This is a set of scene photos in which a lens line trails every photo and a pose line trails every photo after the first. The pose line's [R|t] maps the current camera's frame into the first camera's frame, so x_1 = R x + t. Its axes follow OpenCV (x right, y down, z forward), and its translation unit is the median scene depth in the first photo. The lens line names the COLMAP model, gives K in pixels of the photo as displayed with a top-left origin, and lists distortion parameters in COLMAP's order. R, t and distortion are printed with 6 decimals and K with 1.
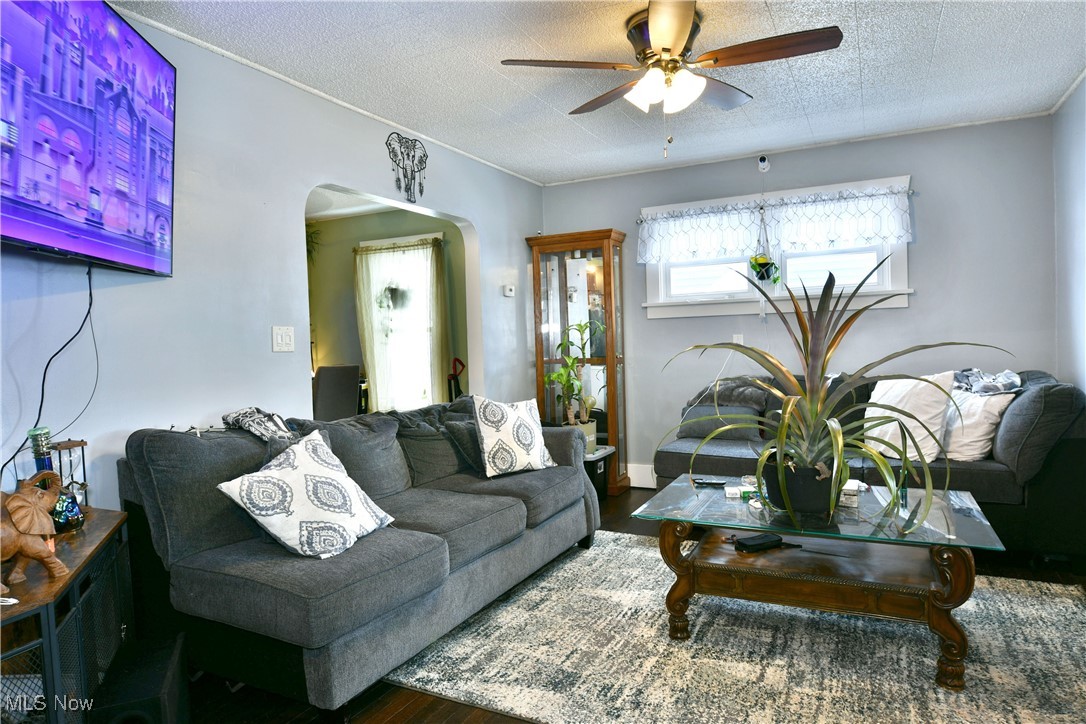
lens RADIAL K [[666.8, 0, 538.5], [0, 666.8, 366.7], [0, 0, 1]] dist [-0.017724, -0.006575]
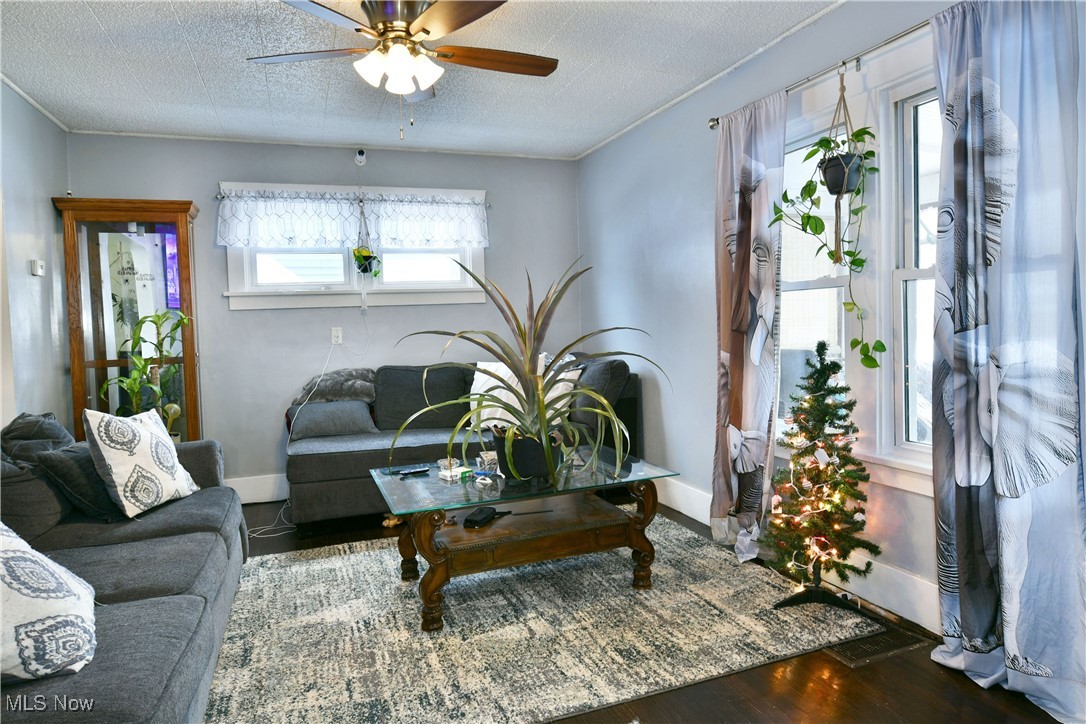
lens RADIAL K [[666.8, 0, 577.5], [0, 666.8, 355.5], [0, 0, 1]] dist [-0.017724, -0.006575]
pose [[0.650931, -0.034804, 0.758338, -0.297844], [0.046888, 0.998884, 0.005597, 0.005595], [-0.757687, 0.031913, 0.651837, 0.142422]]
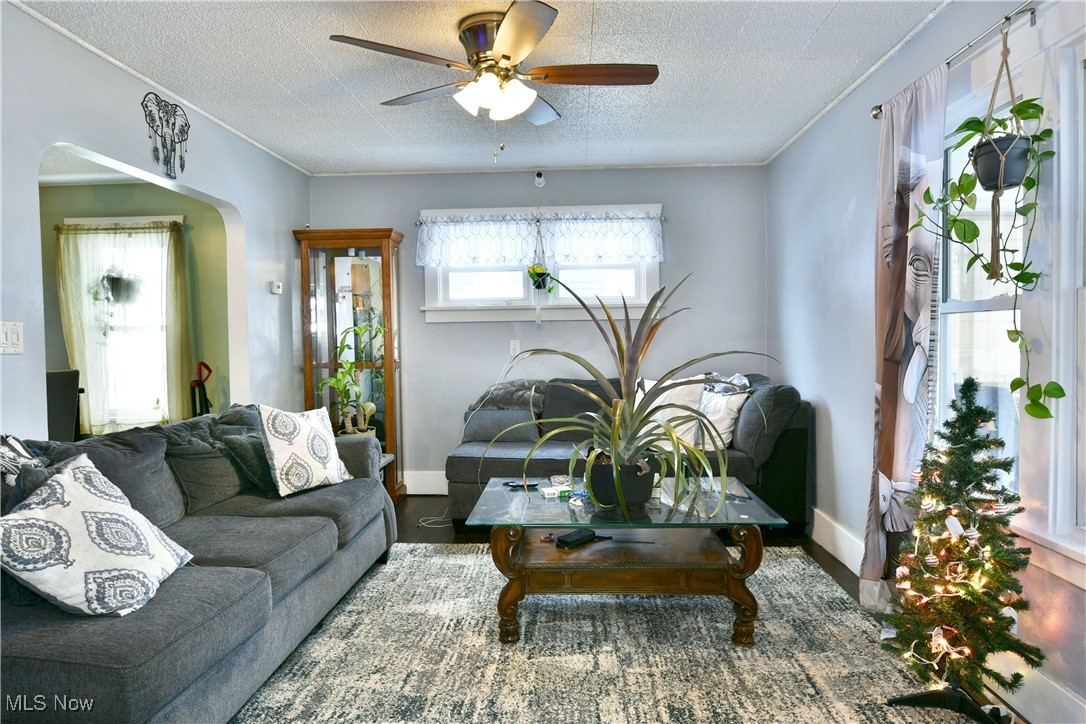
lens RADIAL K [[666.8, 0, 550.5], [0, 666.8, 365.3], [0, 0, 1]] dist [-0.017724, -0.006575]
pose [[0.908707, 0.000939, 0.417433, -0.118979], [0.002026, 0.999976, -0.006660, -0.002704], [-0.417429, 0.006897, 0.908683, 0.042837]]
